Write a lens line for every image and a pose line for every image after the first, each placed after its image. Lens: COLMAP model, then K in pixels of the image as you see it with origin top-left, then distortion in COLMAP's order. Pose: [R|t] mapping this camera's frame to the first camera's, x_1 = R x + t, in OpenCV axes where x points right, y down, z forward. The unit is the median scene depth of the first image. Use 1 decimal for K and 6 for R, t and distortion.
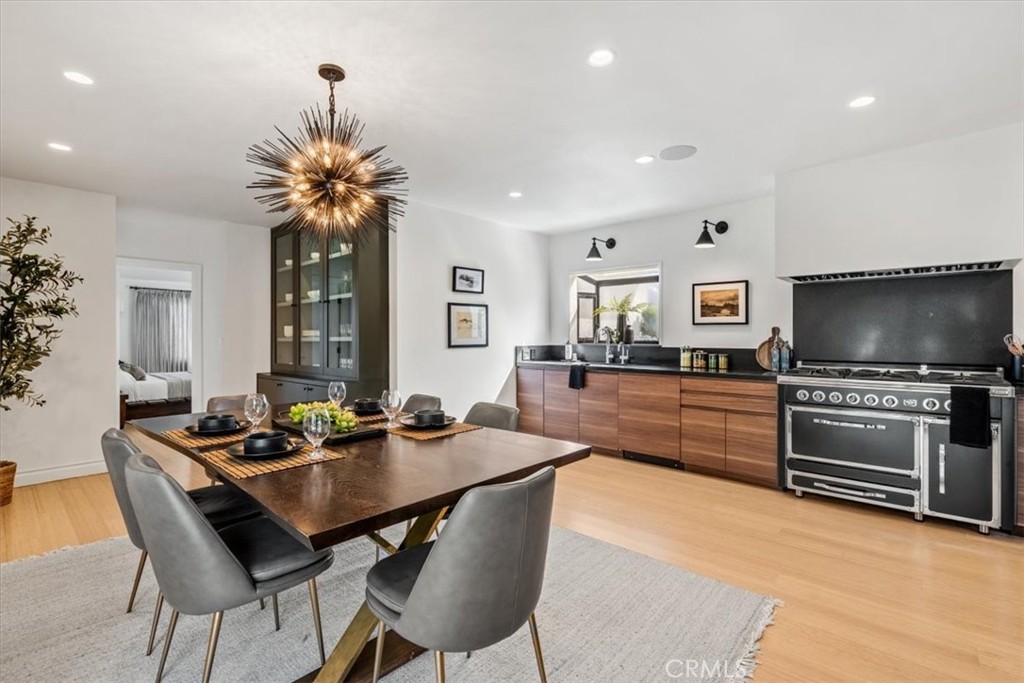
lens RADIAL K [[470.8, 0, 517.2], [0, 470.8, 336.6], [0, 0, 1]] dist [-0.002863, -0.000320]
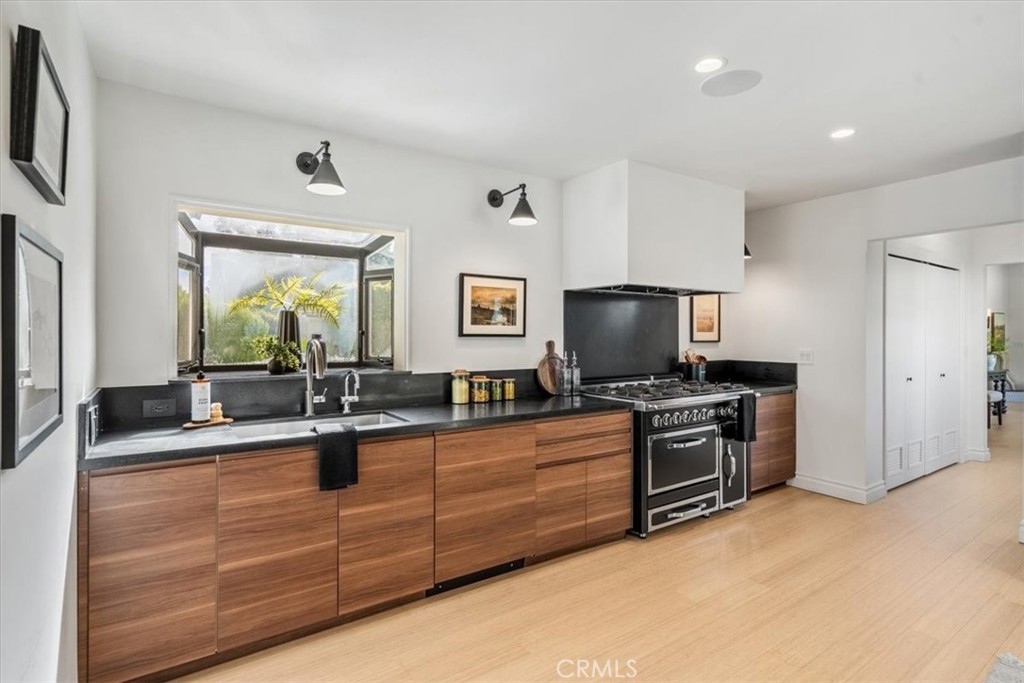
lens RADIAL K [[509.6, 0, 510.9], [0, 509.6, 336.5], [0, 0, 1]] dist [-0.000145, 0.000100]
pose [[0.236258, -0.002901, 0.971686, -0.307466], [-0.001440, 0.999993, 0.003335, -0.029357], [-0.971689, -0.002187, 0.236252, 0.823687]]
